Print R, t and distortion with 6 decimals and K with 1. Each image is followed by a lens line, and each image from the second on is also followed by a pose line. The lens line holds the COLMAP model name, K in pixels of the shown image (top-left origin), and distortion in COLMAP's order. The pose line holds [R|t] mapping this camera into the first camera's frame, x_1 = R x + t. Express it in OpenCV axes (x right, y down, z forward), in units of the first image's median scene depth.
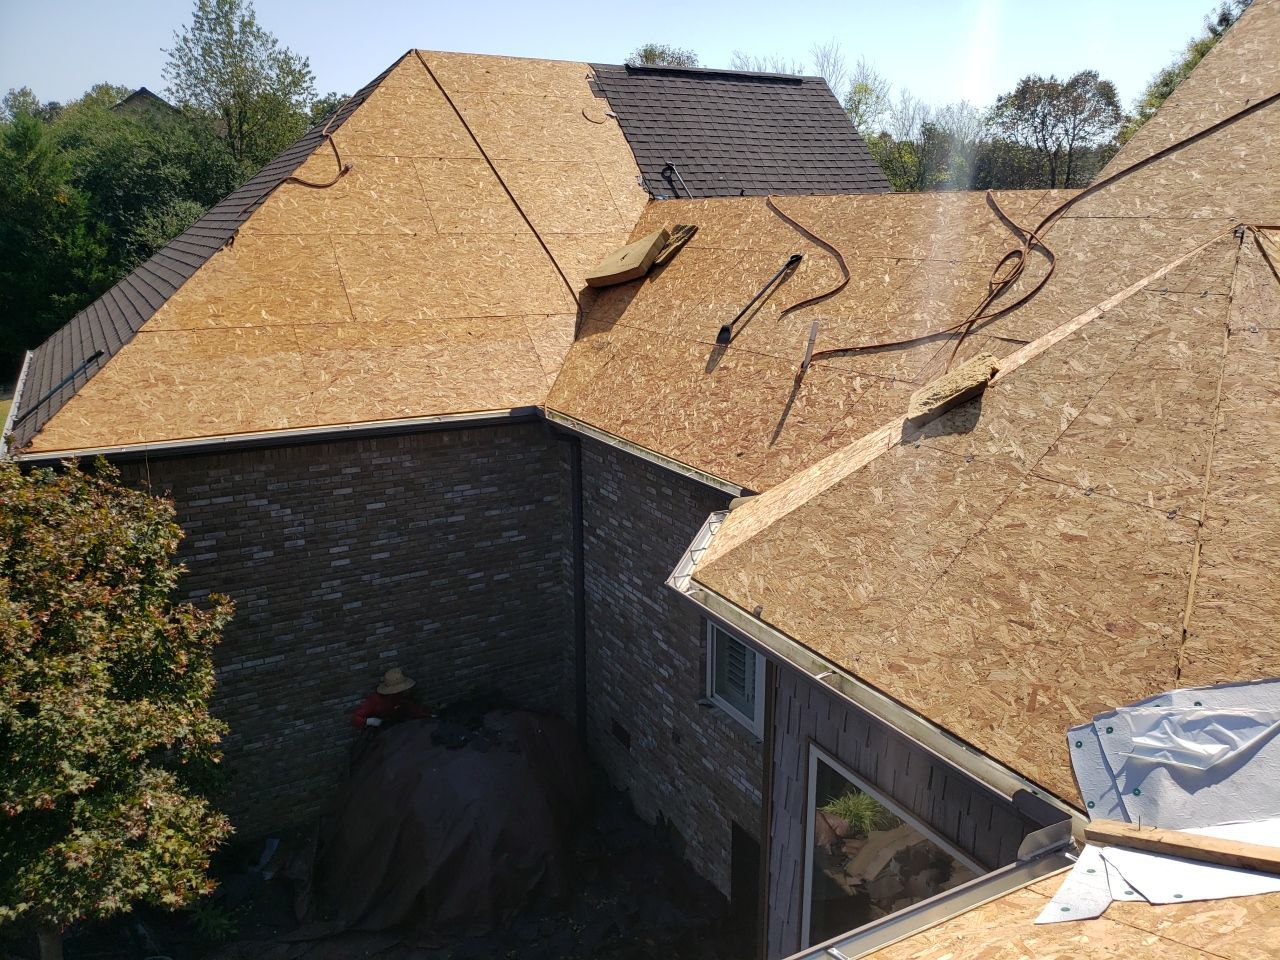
lens RADIAL K [[1003.6, 0, 651.6], [0, 1003.6, 492.5], [0, 0, 1]] dist [0.047138, -0.054671]
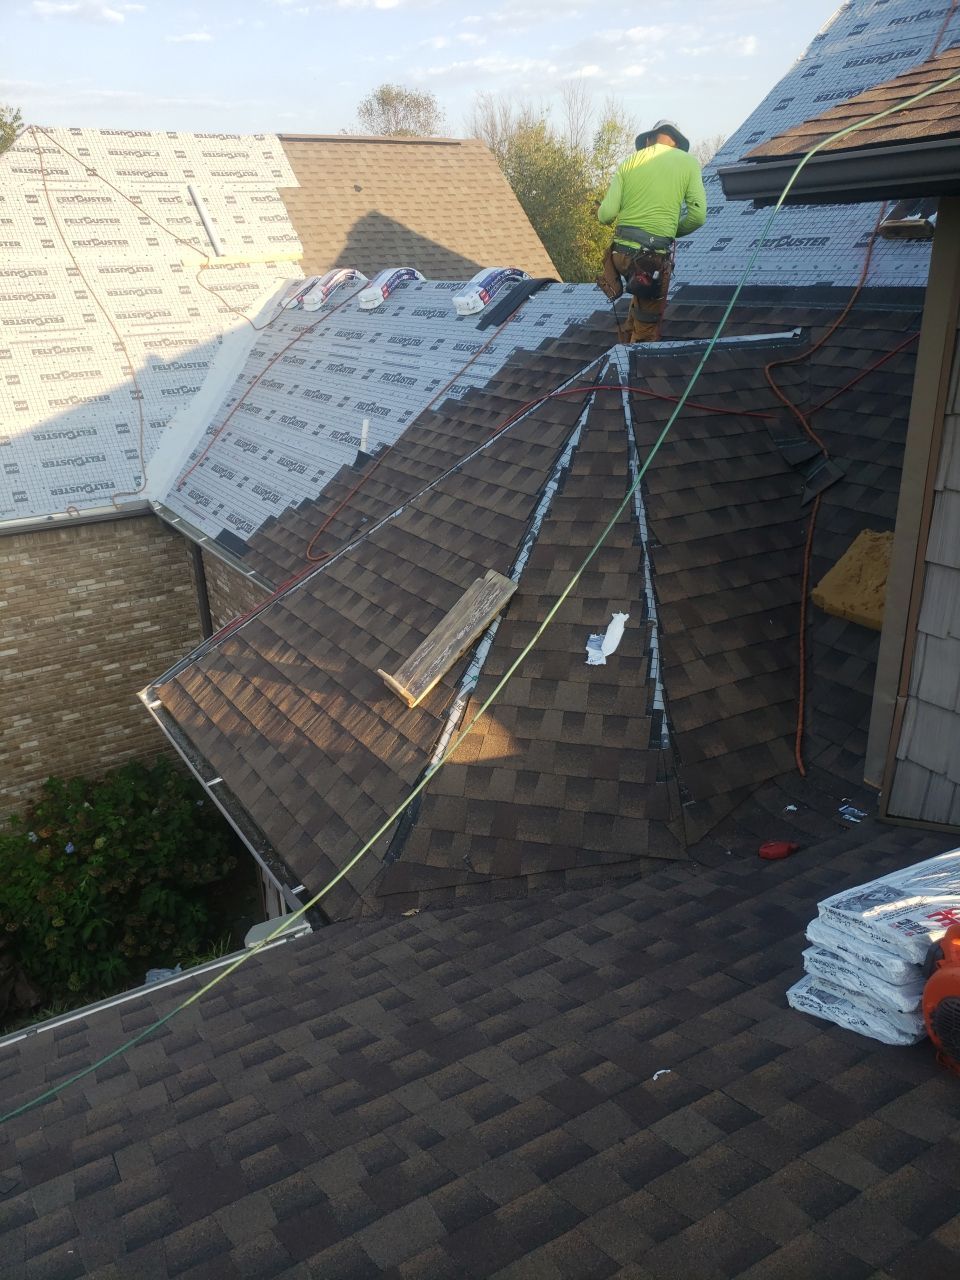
lens RADIAL K [[1003.6, 0, 486.8], [0, 1003.6, 649.3], [0, 0, 1]] dist [0.047138, -0.054671]
pose [[0.998600, -0.040382, 0.034174, 0.180385], [0.036727, 0.994153, 0.101542, -0.026707], [-0.038074, -0.100145, 0.994244, -0.044778]]
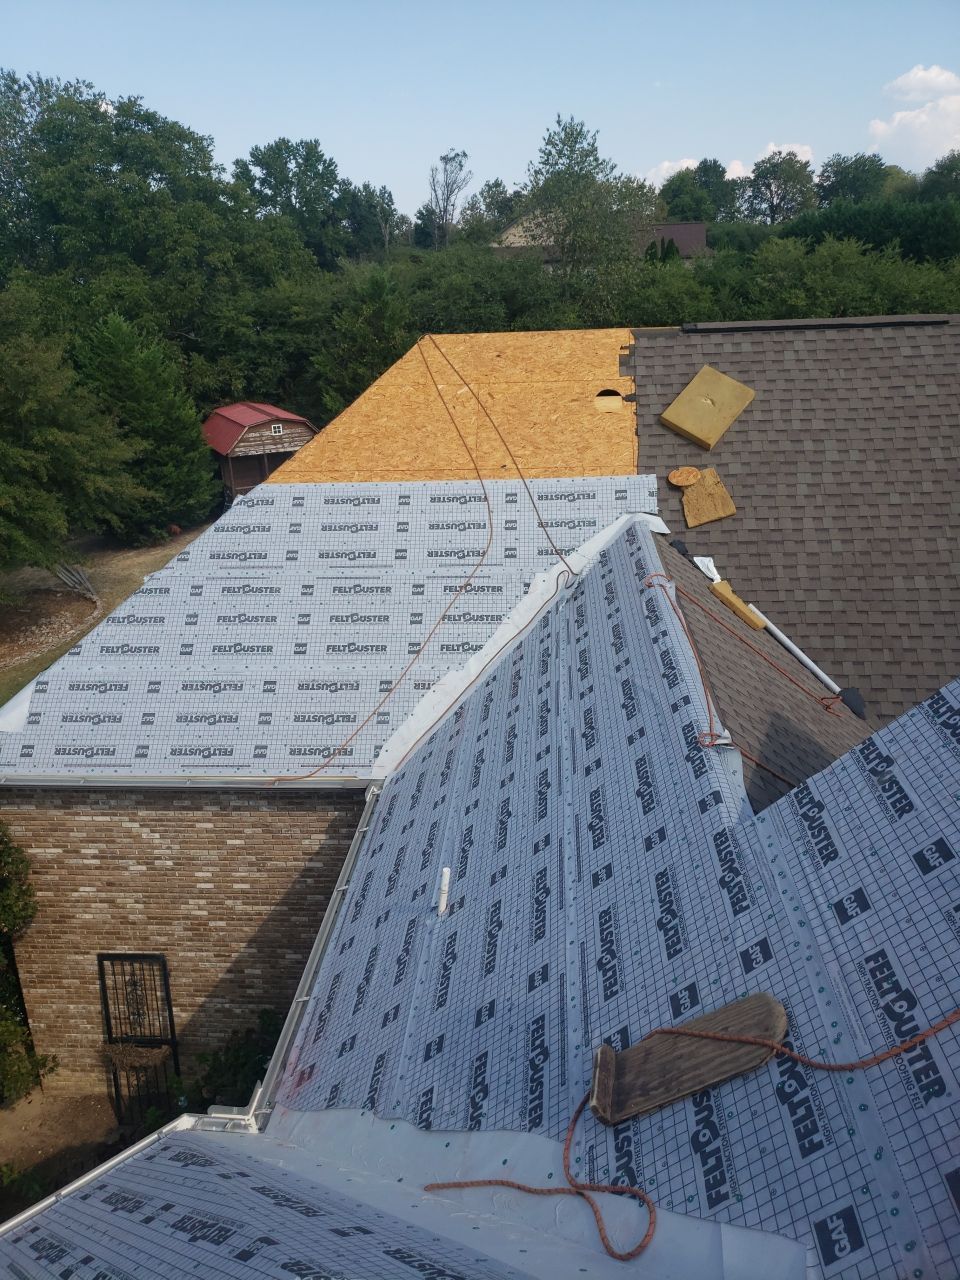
lens RADIAL K [[1003.6, 0, 473.2], [0, 1003.6, 629.3], [0, 0, 1]] dist [0.047138, -0.054671]
pose [[0.830462, 0.162005, -0.532999, 0.431382], [-0.118118, 0.986233, 0.115726, -0.339843], [0.544409, -0.033150, 0.838165, 0.263505]]
